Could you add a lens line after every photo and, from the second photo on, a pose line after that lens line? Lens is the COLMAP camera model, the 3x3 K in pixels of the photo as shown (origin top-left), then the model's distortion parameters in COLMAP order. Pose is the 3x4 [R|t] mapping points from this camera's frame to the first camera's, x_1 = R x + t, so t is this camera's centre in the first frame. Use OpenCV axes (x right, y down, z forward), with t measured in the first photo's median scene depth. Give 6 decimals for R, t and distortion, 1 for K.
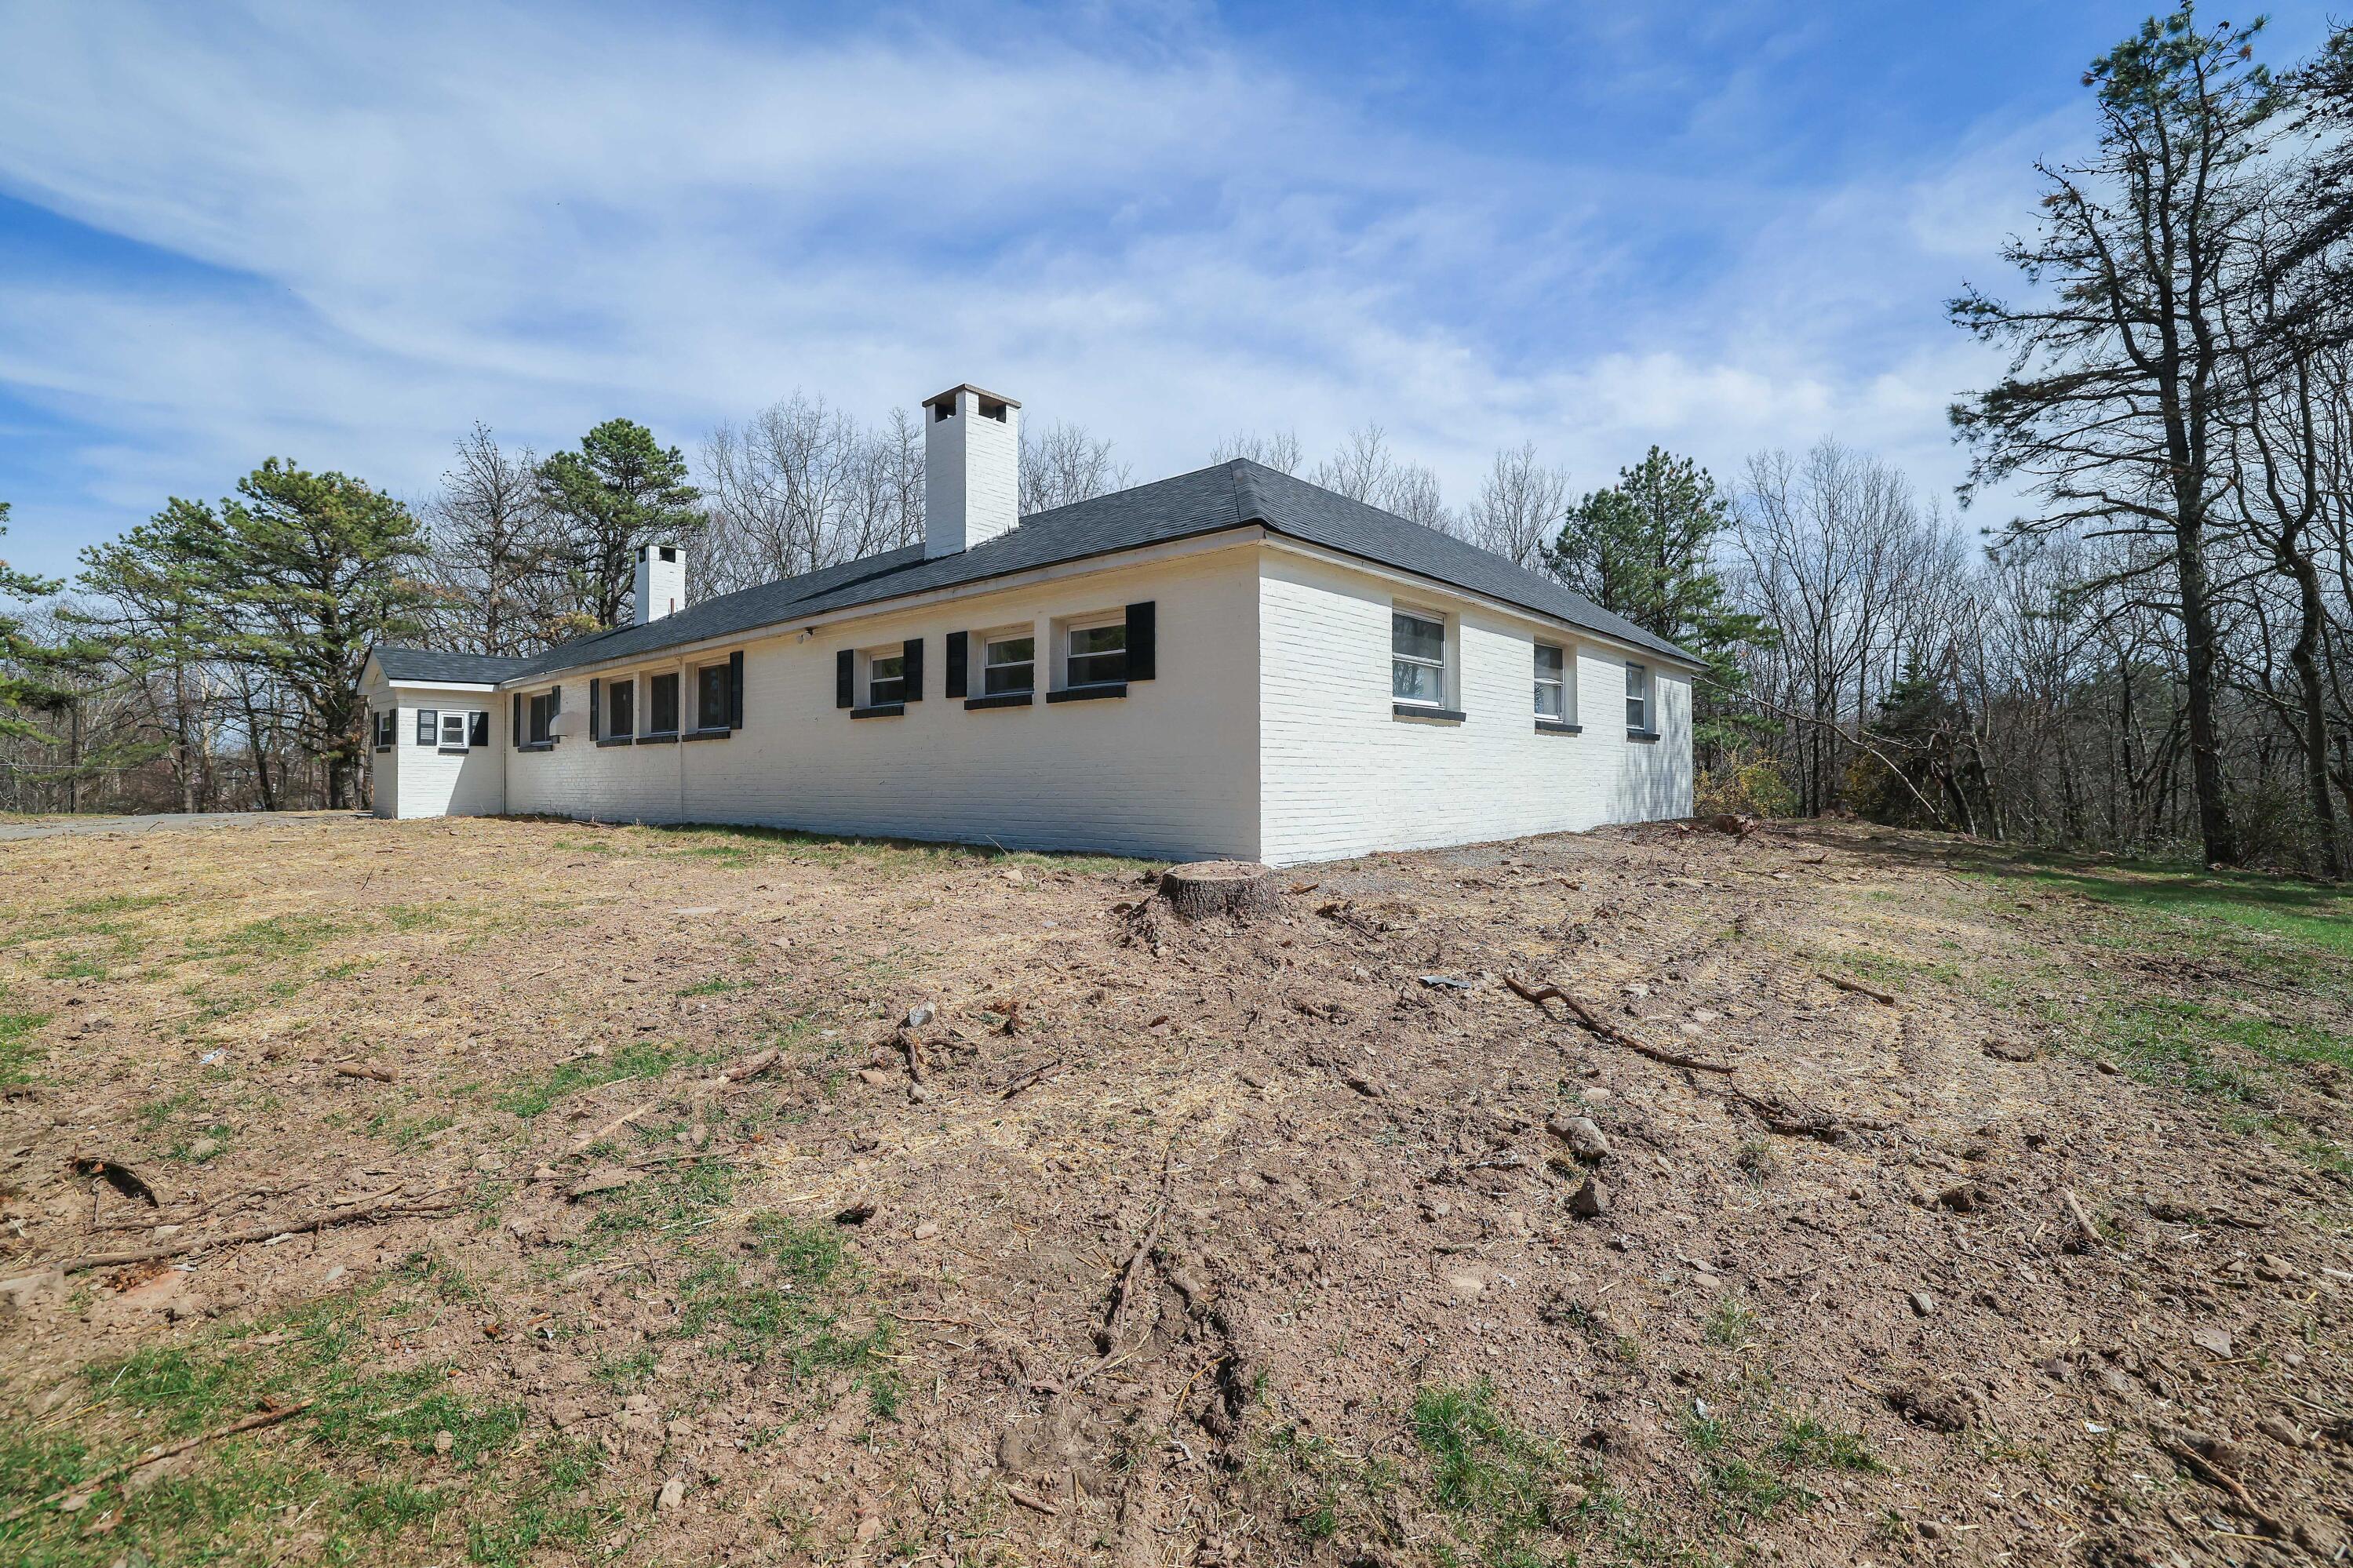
lens RADIAL K [[1016.7, 0, 1190.5], [0, 1016.7, 787.4], [0, 0, 1]] dist [-0.014654, 0.001272]
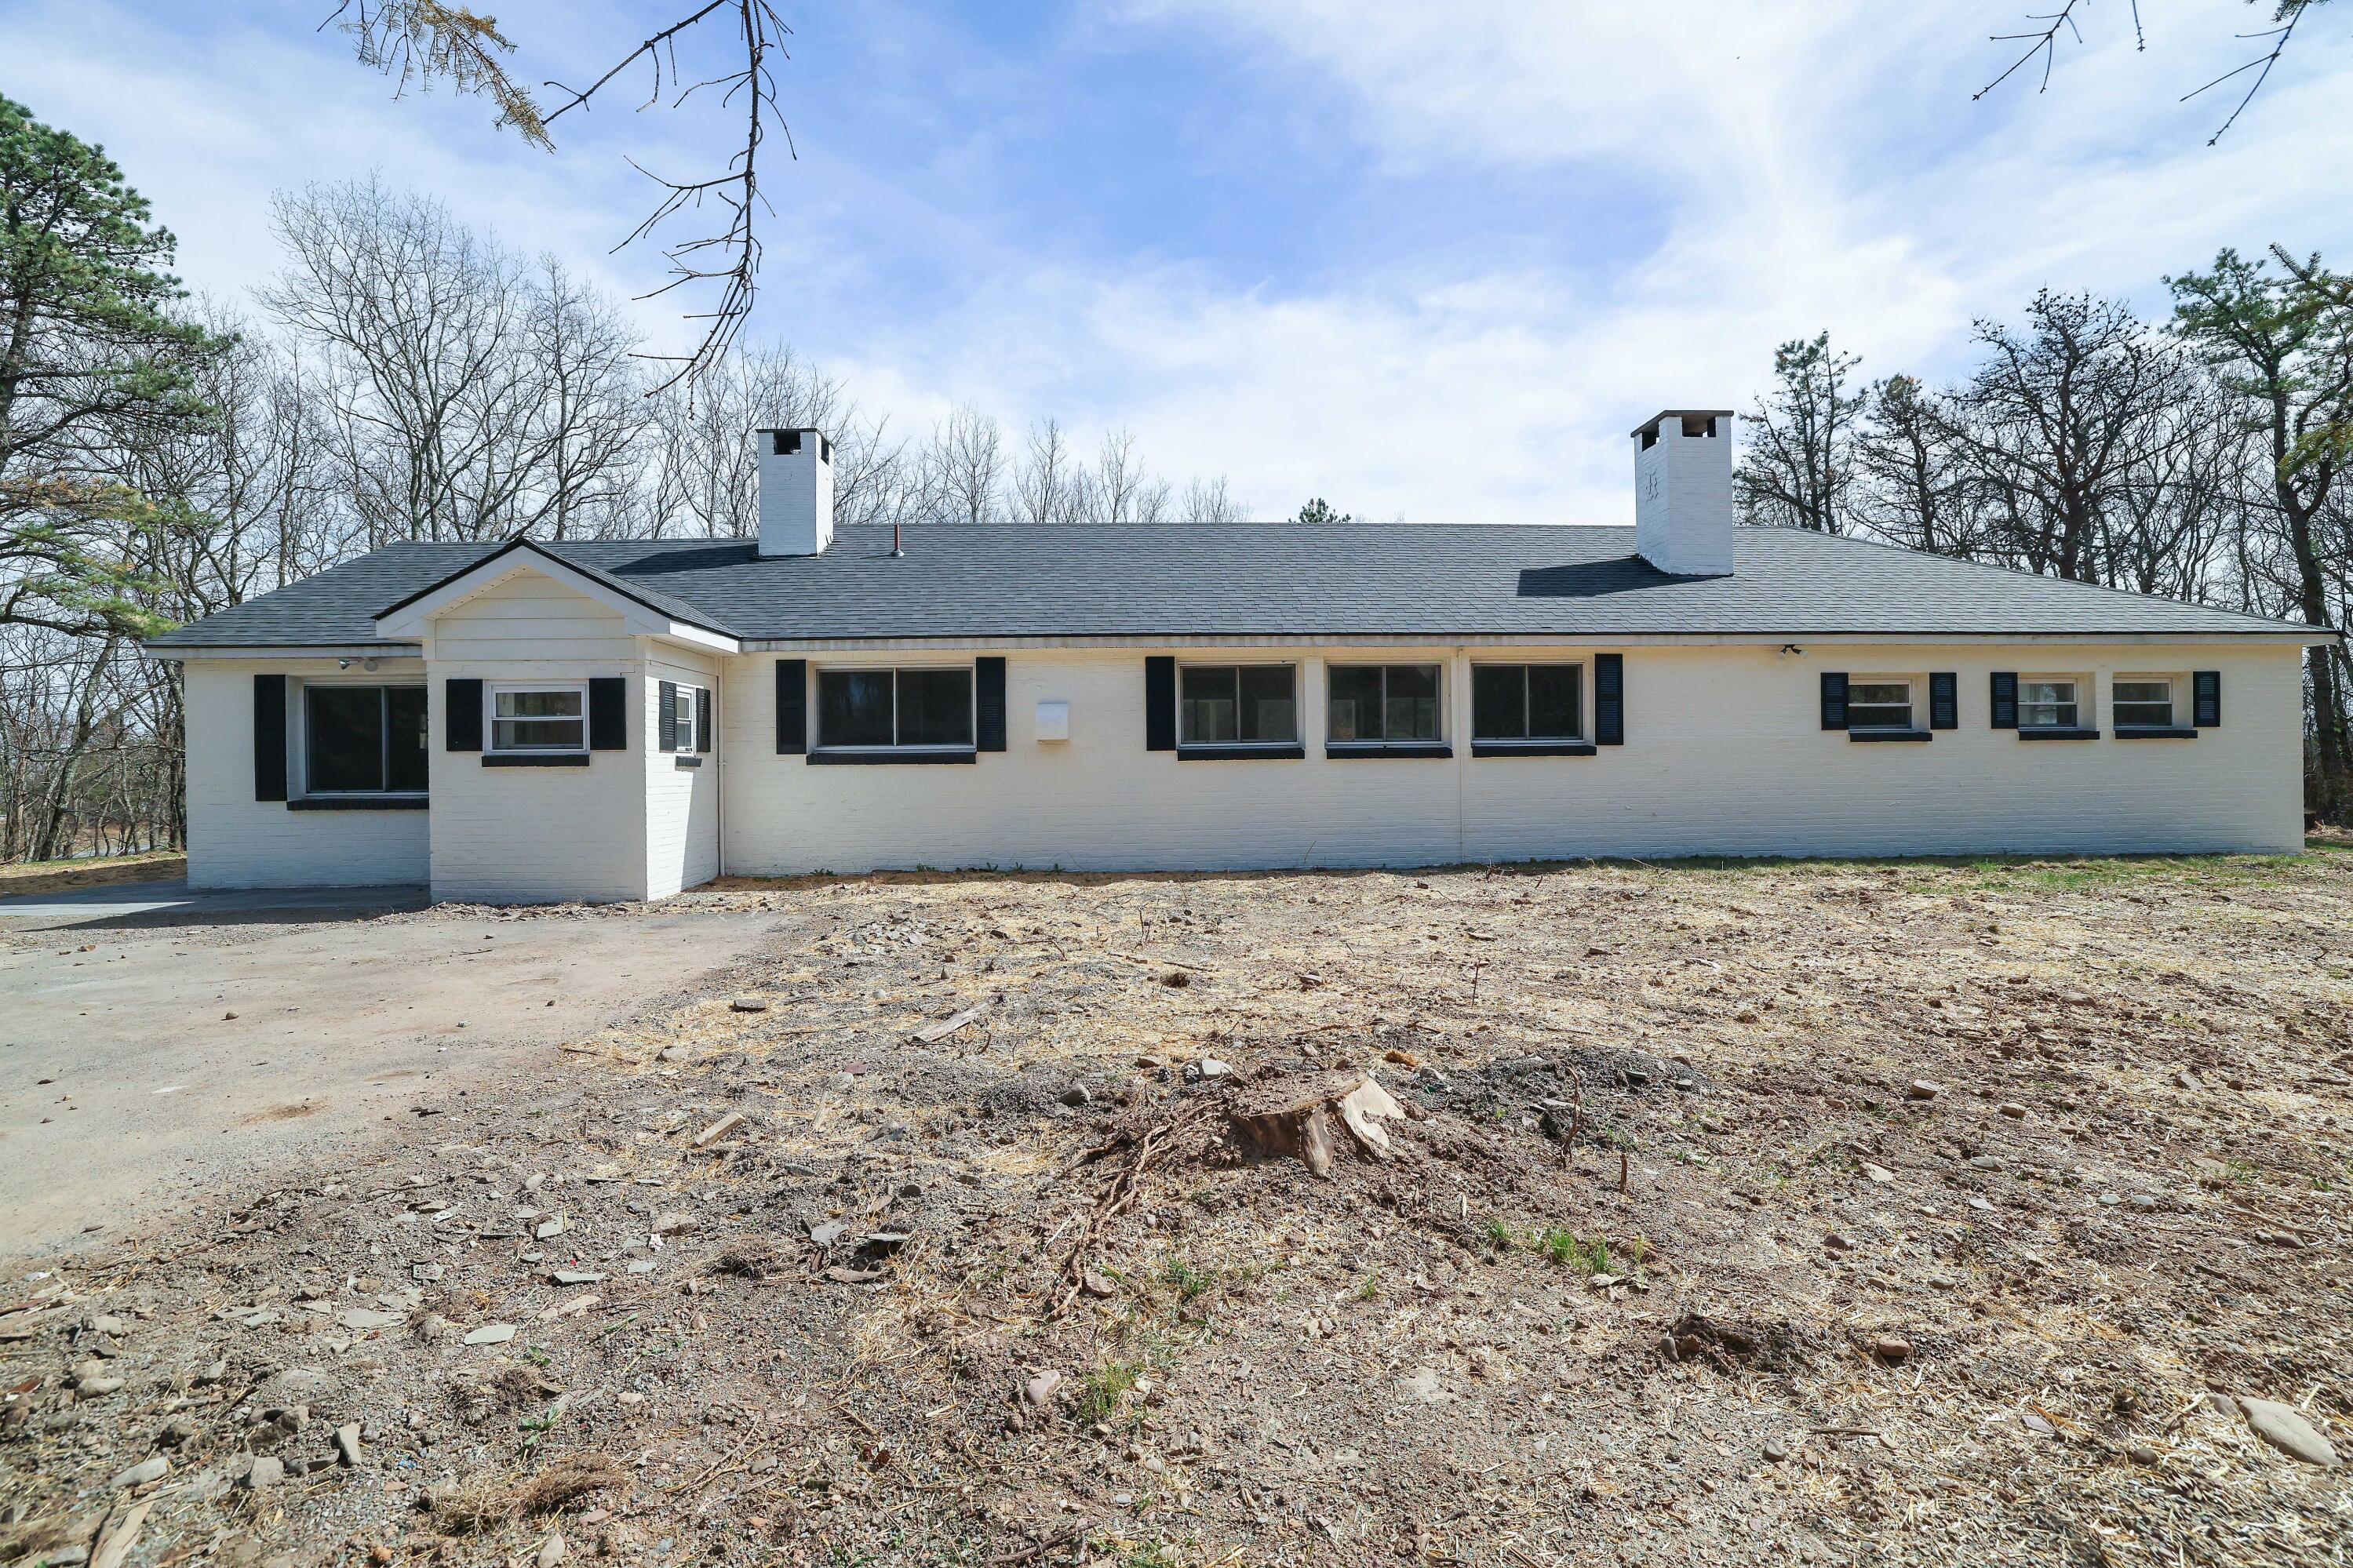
lens RADIAL K [[1016.7, 0, 1184.6], [0, 1016.7, 783.0], [0, 0, 1]] dist [-0.014654, 0.001272]
pose [[0.739421, -0.013076, 0.673116, -0.863679], [0.010208, 0.999914, 0.008211, -0.025397], [-0.673166, 0.000799, 0.739491, 0.414193]]
